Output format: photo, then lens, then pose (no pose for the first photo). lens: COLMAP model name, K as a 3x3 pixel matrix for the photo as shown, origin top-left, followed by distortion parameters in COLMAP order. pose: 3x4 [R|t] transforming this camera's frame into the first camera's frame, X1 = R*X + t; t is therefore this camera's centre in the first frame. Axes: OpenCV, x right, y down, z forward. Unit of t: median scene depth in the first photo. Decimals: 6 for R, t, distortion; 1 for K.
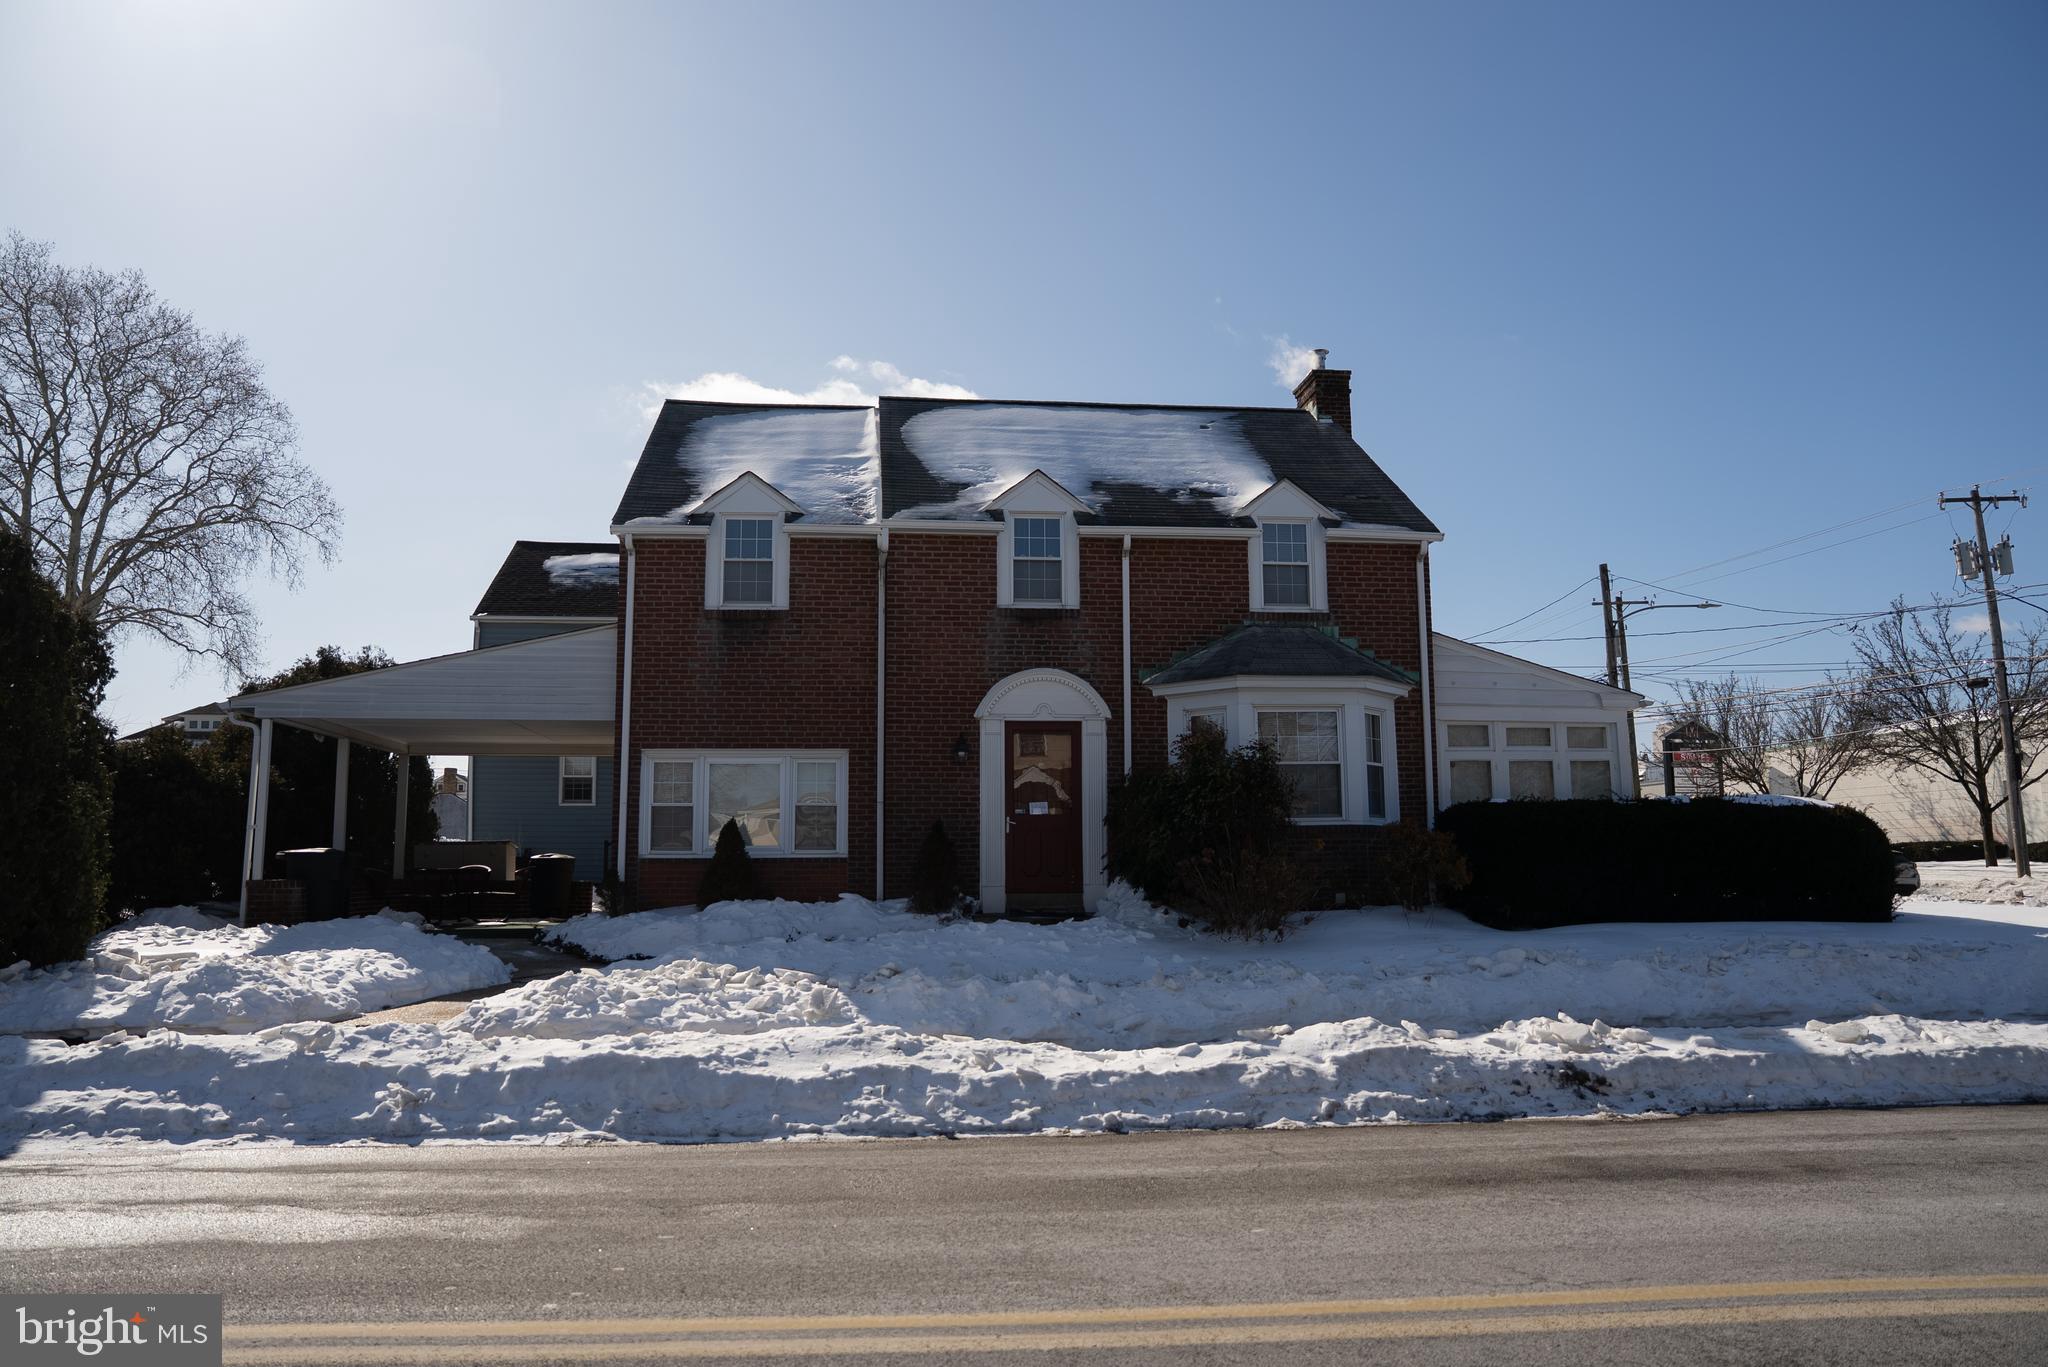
lens RADIAL K [[1439.9, 0, 1020.6], [0, 1439.9, 671.5], [0, 0, 1]] dist [-0.101252, 0.000897]
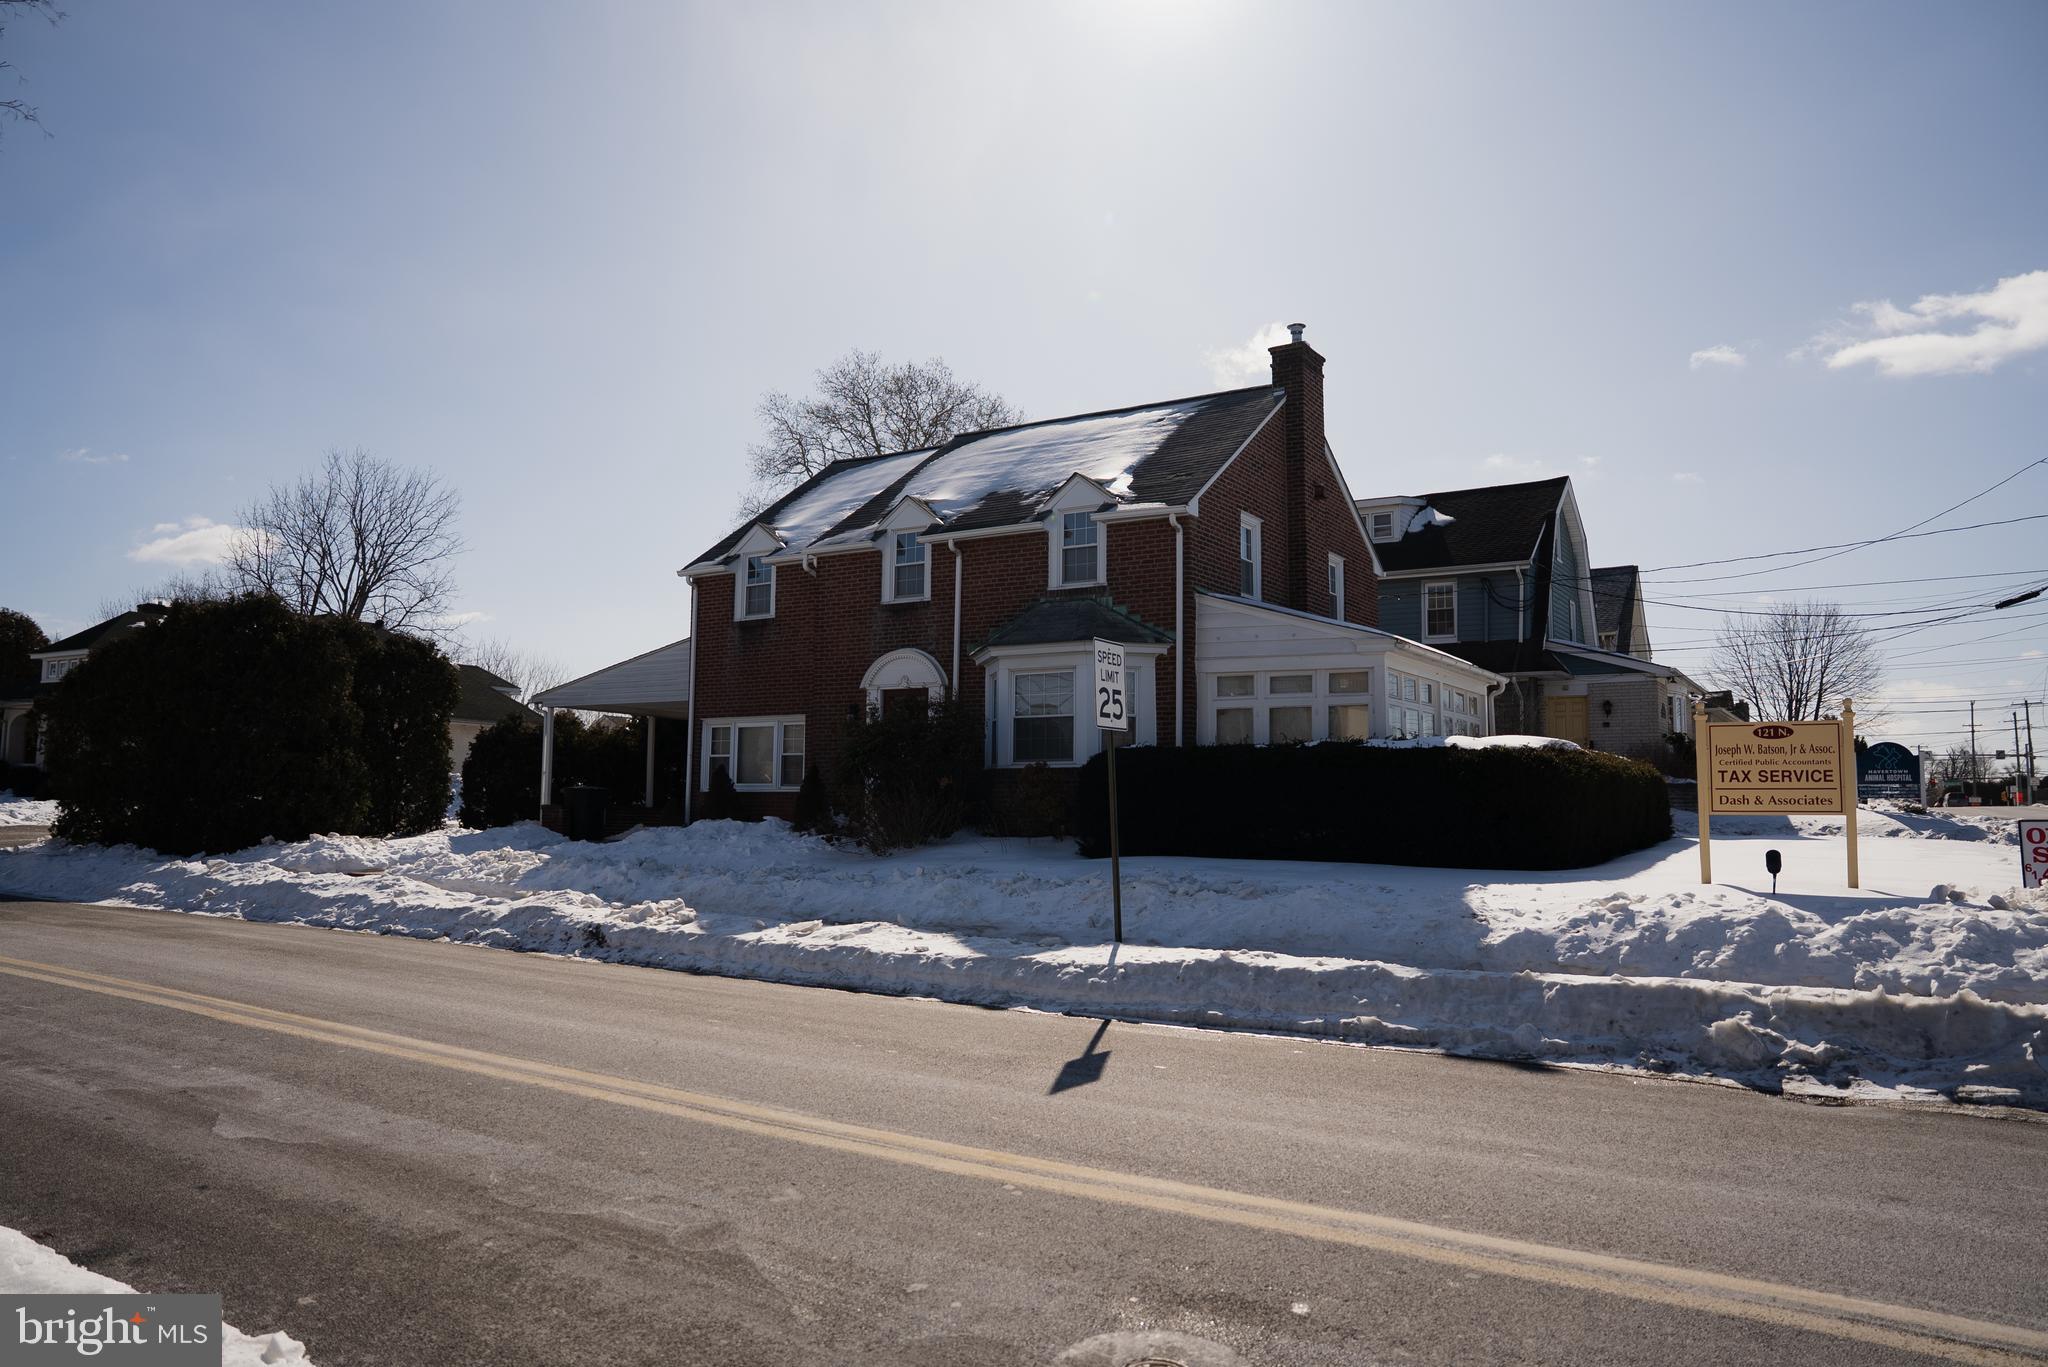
lens RADIAL K [[1477.8, 0, 1012.7], [0, 1477.8, 661.8], [0, 0, 1]] dist [-0.095320, 0.071402]
pose [[0.770086, -0.049495, -0.636018, 0.936385], [0.071621, 0.997390, 0.009100, 0.004548], [0.633908, -0.052560, 0.771621, 0.023688]]
